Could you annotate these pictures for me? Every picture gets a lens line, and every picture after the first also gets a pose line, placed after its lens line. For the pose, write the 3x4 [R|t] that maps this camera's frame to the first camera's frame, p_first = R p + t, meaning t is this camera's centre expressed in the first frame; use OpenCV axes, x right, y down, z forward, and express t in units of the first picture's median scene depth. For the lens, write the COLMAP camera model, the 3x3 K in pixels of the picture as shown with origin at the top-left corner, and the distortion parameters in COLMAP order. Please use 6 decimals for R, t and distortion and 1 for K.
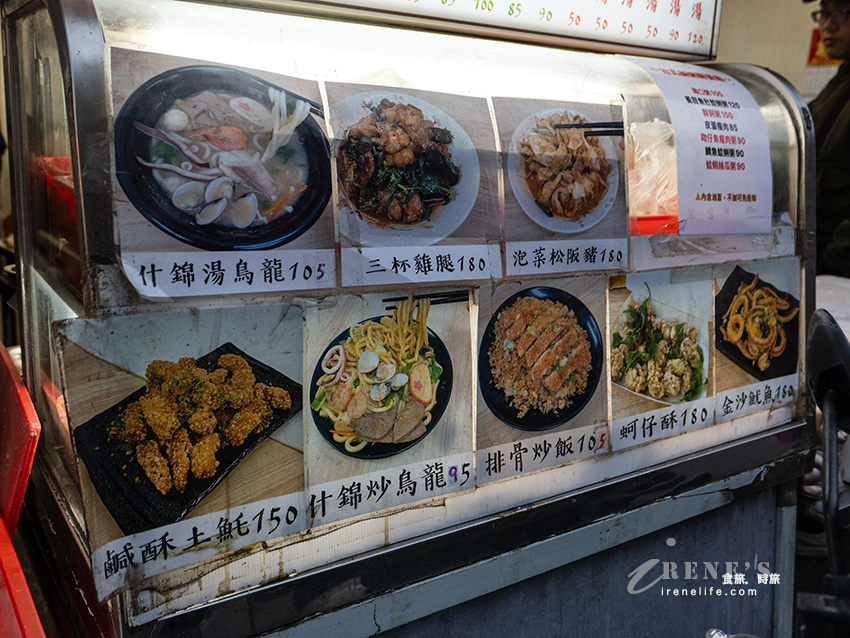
lens RADIAL K [[805.0, 0, 424.1], [0, 805.0, 316.8], [0, 0, 1]] dist [-0.009900, 0.000000]
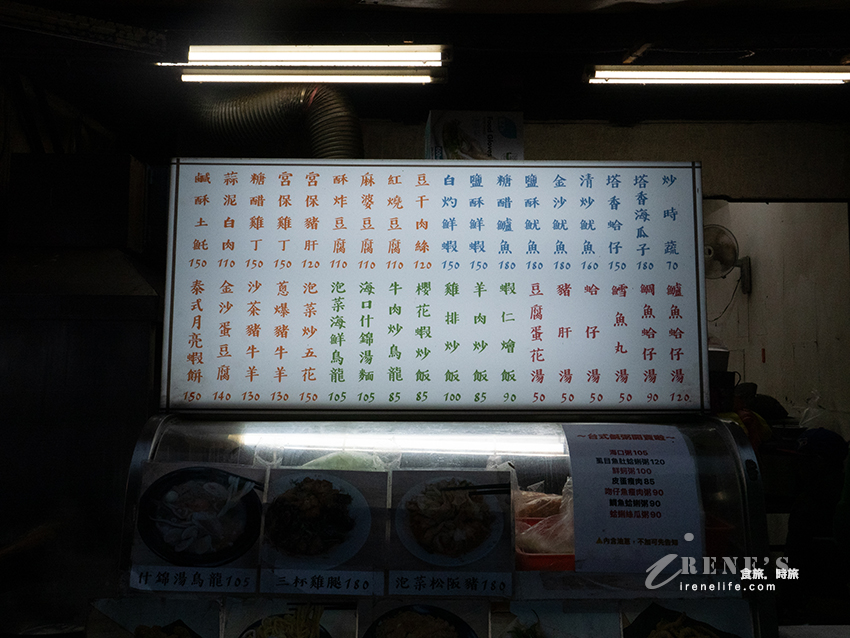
lens RADIAL K [[805.0, 0, 424.6], [0, 805.0, 319.4], [0, 0, 1]] dist [-0.009900, 0.000000]
pose [[0.834398, -0.089317, -0.543876, 1.036909], [-0.093631, 0.949469, -0.299570, -0.098096], [0.543151, 0.300884, 0.783873, -0.266000]]
